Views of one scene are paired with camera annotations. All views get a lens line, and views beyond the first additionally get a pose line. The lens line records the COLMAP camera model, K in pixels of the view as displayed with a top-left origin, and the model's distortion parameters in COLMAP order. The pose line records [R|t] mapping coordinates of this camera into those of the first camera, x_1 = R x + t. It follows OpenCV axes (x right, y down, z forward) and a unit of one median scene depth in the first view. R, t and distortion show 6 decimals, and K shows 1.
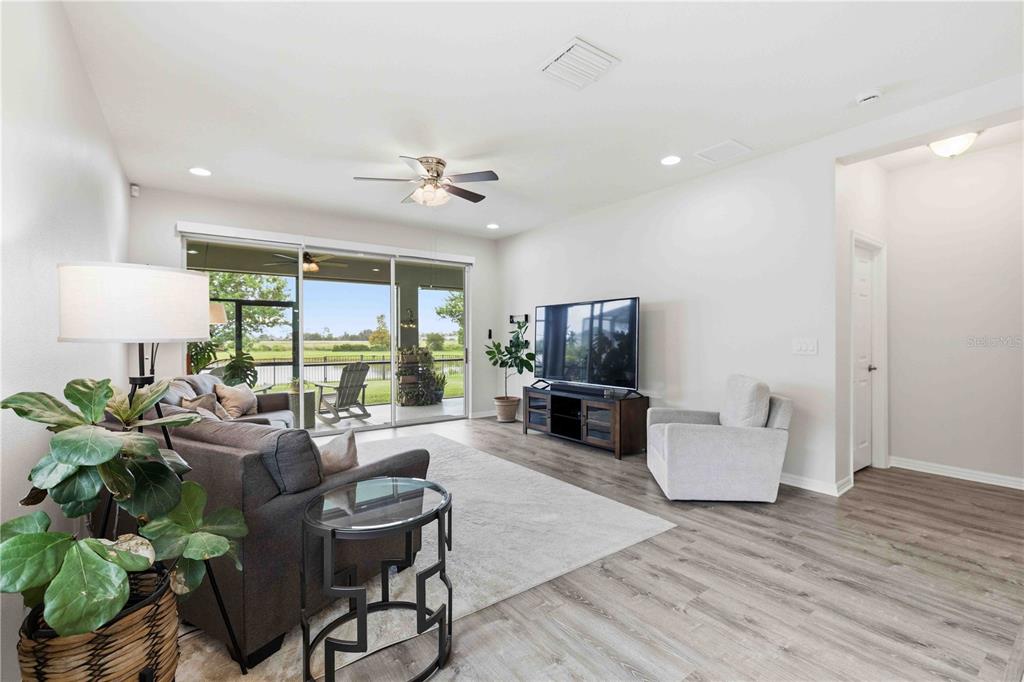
lens RADIAL K [[442.1, 0, 512.0], [0, 442.1, 341.0], [0, 0, 1]] dist [0.001401, 0.000153]
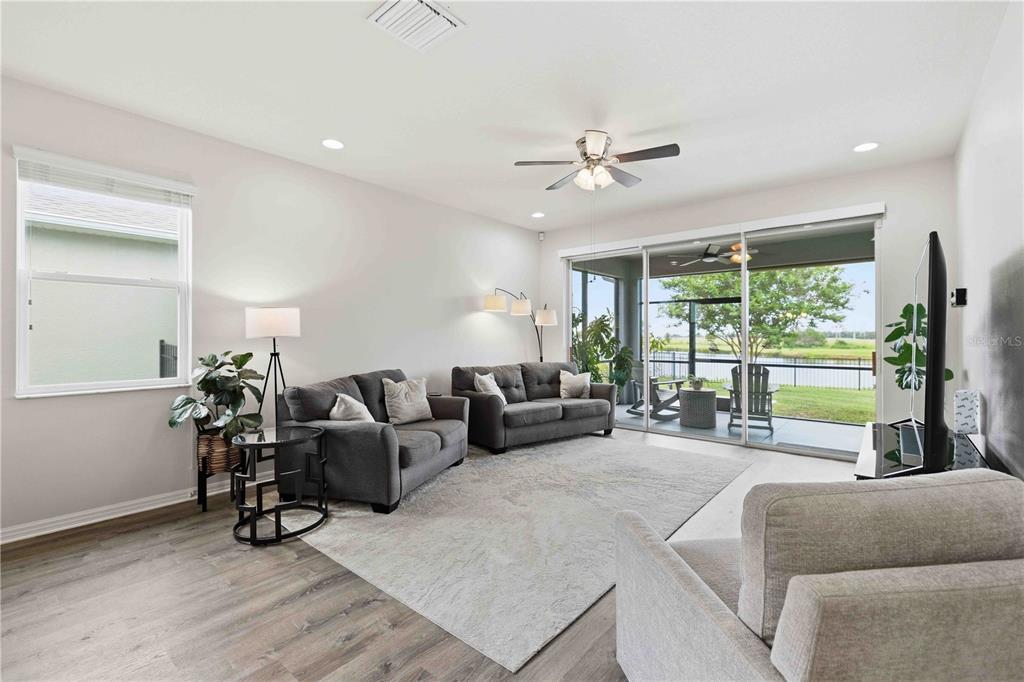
lens RADIAL K [[447.7, 0, 515.7], [0, 447.7, 337.4], [0, 0, 1]] dist [0.001152, 0.000525]
pose [[0.242519, 0.003331, -0.970141, 1.117708], [-0.003965, 0.999989, 0.002442, -0.007429], [0.970138, 0.003254, 0.242530, 1.049452]]
